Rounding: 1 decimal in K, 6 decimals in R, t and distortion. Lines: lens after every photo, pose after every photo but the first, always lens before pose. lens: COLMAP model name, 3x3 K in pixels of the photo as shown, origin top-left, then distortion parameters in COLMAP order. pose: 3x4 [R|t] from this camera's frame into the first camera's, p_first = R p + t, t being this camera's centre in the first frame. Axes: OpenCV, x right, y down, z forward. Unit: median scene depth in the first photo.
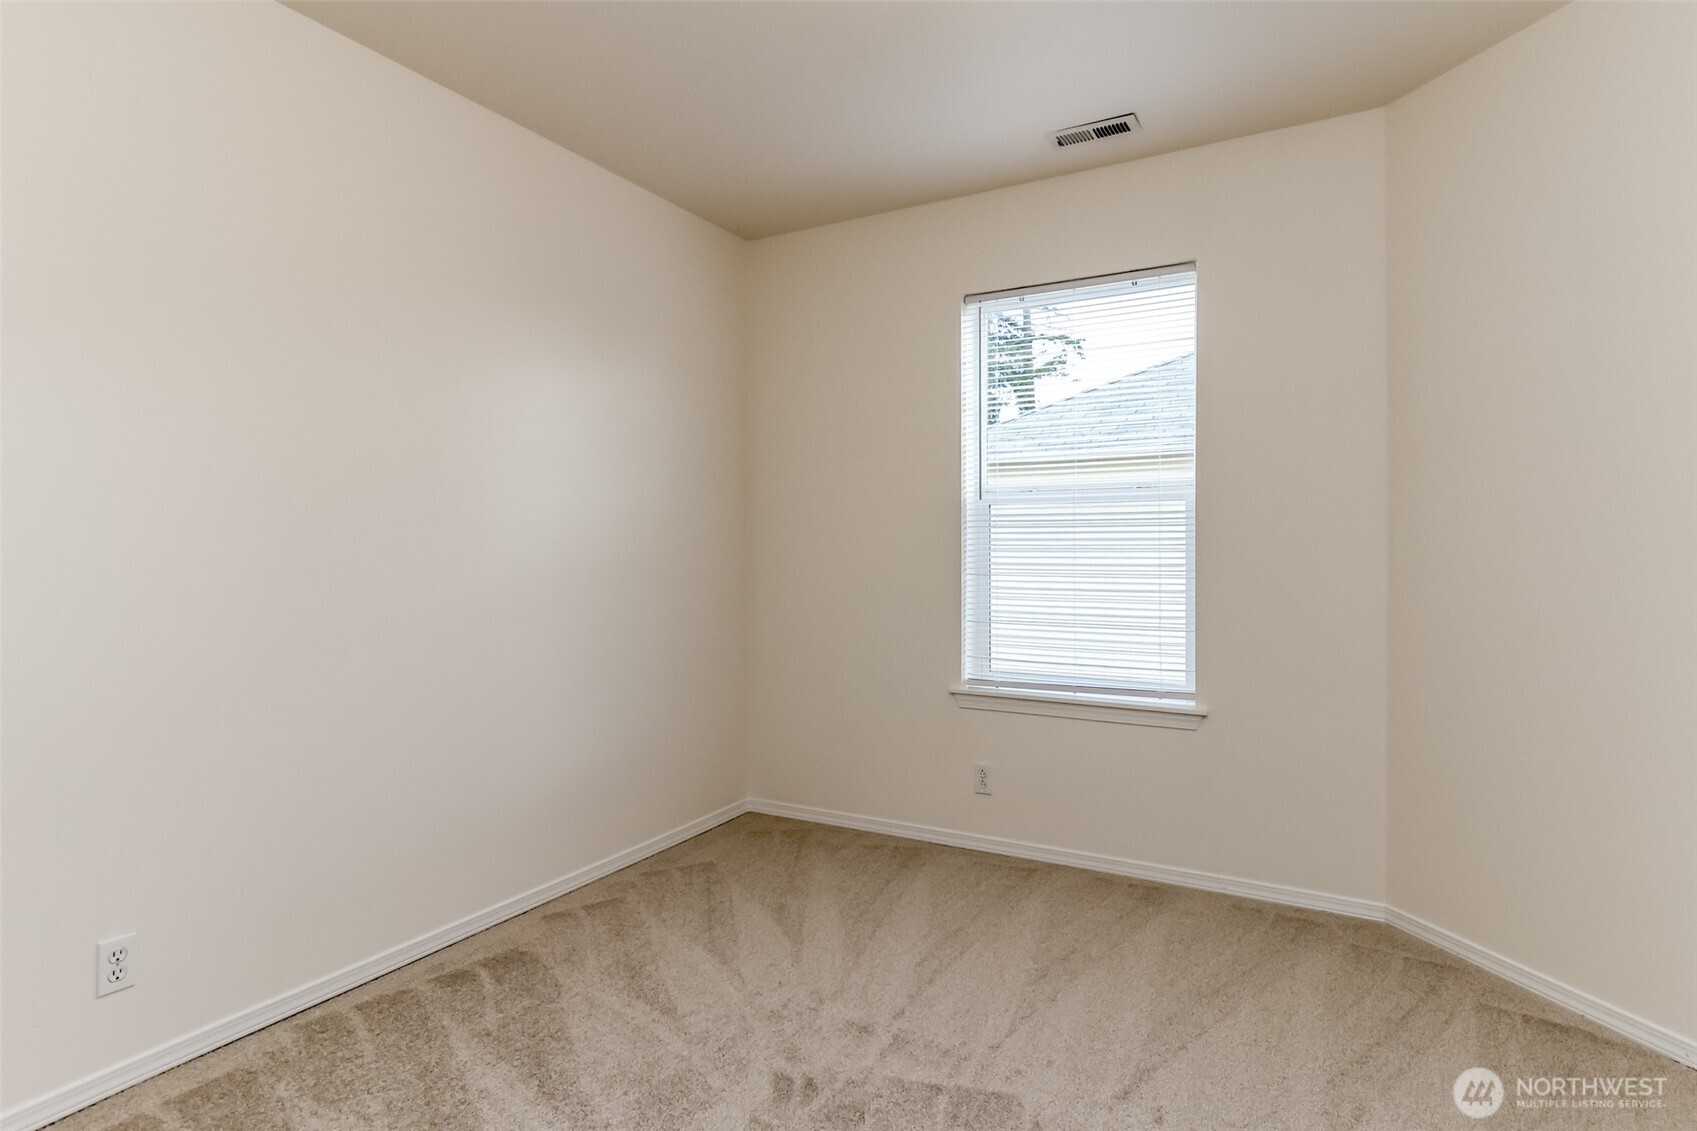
lens RADIAL K [[917.9, 0, 847.7], [0, 917.9, 556.3], [0, 0, 1]] dist [0.022635, 0.000597]
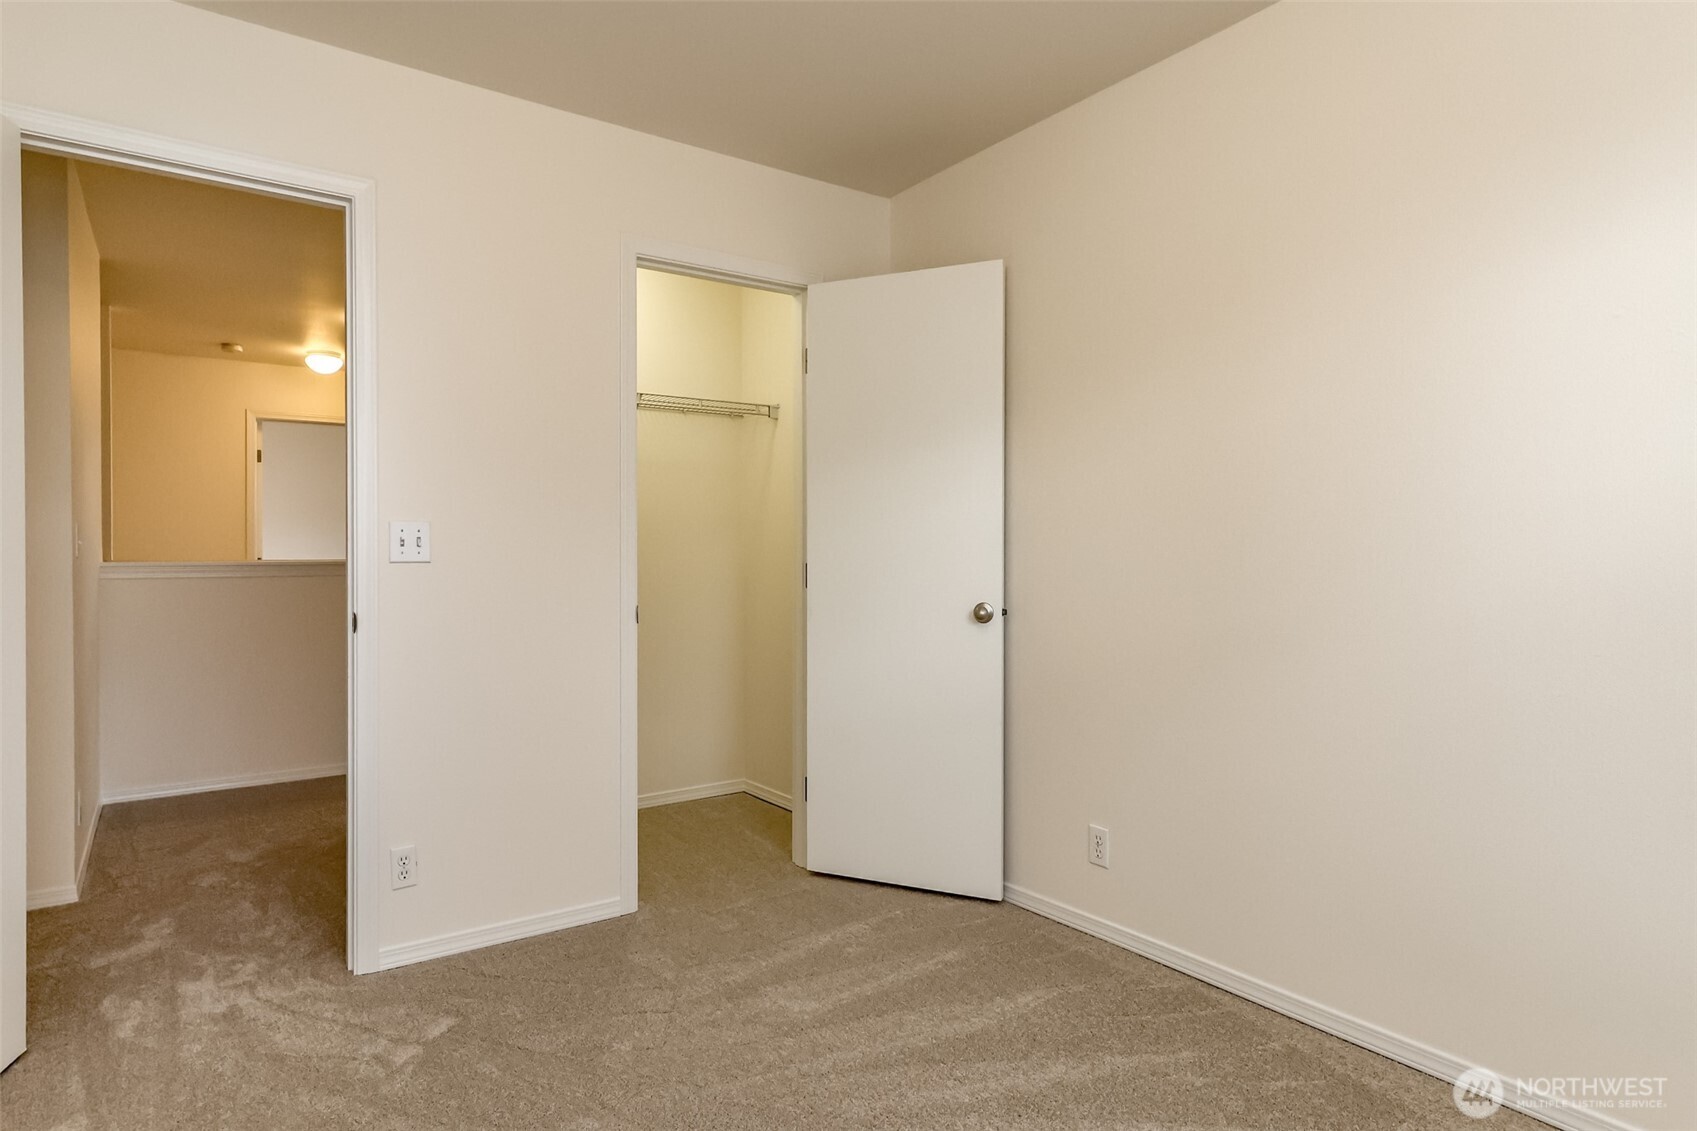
lens RADIAL K [[926.0, 0, 846.6], [0, 926.0, 564.4], [0, 0, 1]] dist [0.001690, 0.000232]
pose [[-0.432817, 0.003562, -0.901475, 0.443448], [-0.006161, 0.999957, 0.006910, -0.006773], [0.901461, 0.008545, -0.432777, 0.831537]]
